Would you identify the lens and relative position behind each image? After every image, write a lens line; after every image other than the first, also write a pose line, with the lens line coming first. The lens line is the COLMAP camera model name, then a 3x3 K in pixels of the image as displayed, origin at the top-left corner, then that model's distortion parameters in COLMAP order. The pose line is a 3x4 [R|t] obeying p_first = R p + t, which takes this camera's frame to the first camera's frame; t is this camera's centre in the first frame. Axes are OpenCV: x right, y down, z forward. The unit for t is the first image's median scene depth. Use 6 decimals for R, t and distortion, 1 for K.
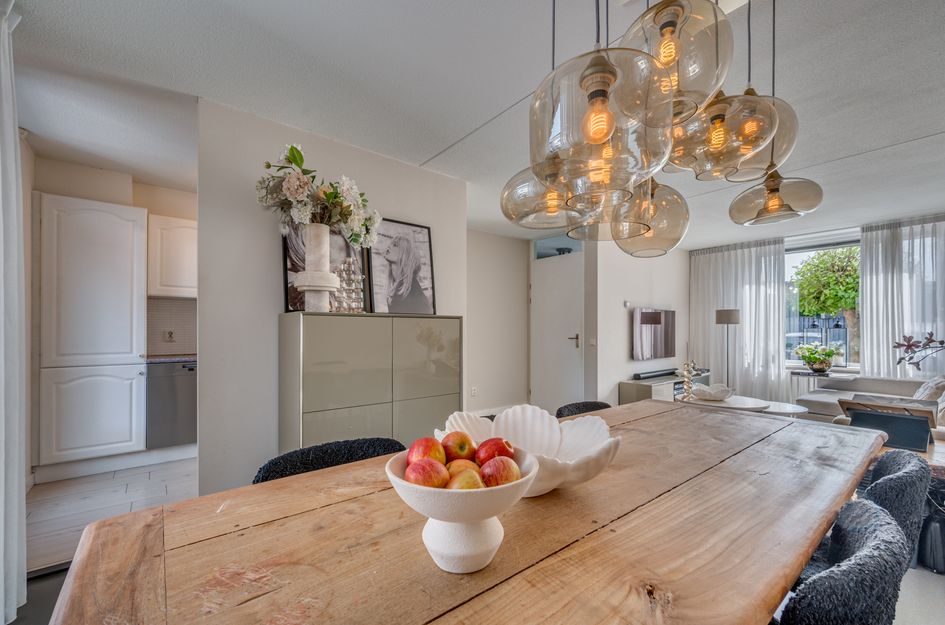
lens RADIAL K [[391.2, 0, 473.6], [0, 391.2, 329.3], [0, 0, 1]] dist [0.000446, 0.000047]
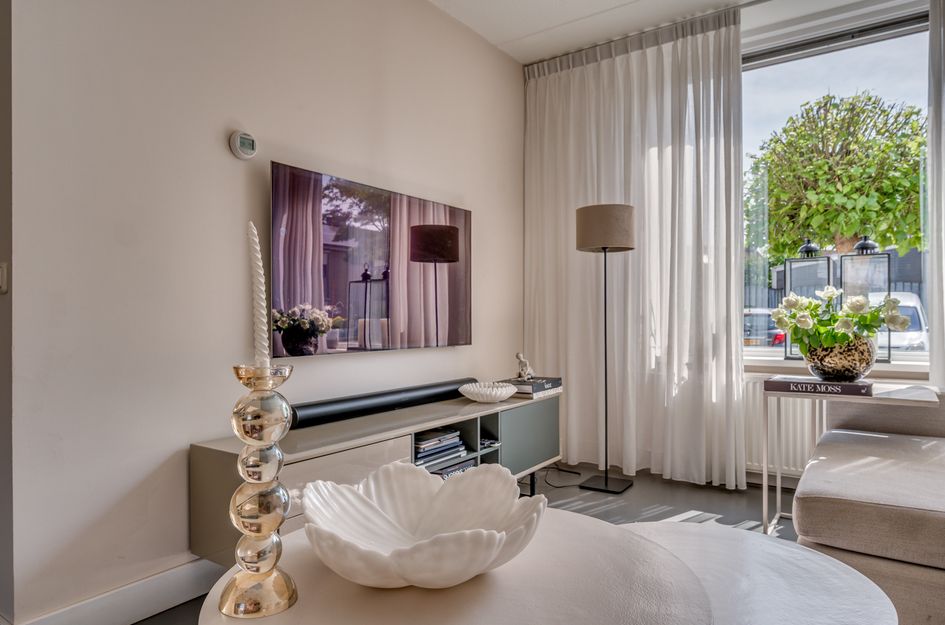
lens RADIAL K [[611.6, 0, 472.5], [0, 611.6, 312.5], [0, 0, 1]] dist [-0.000453, -0.000575]
pose [[0.960166, -0.001946, 0.279423, 0.388556], [0.003357, 0.999984, -0.004573, 0.047224], [-0.279410, 0.005329, 0.960157, 0.514332]]
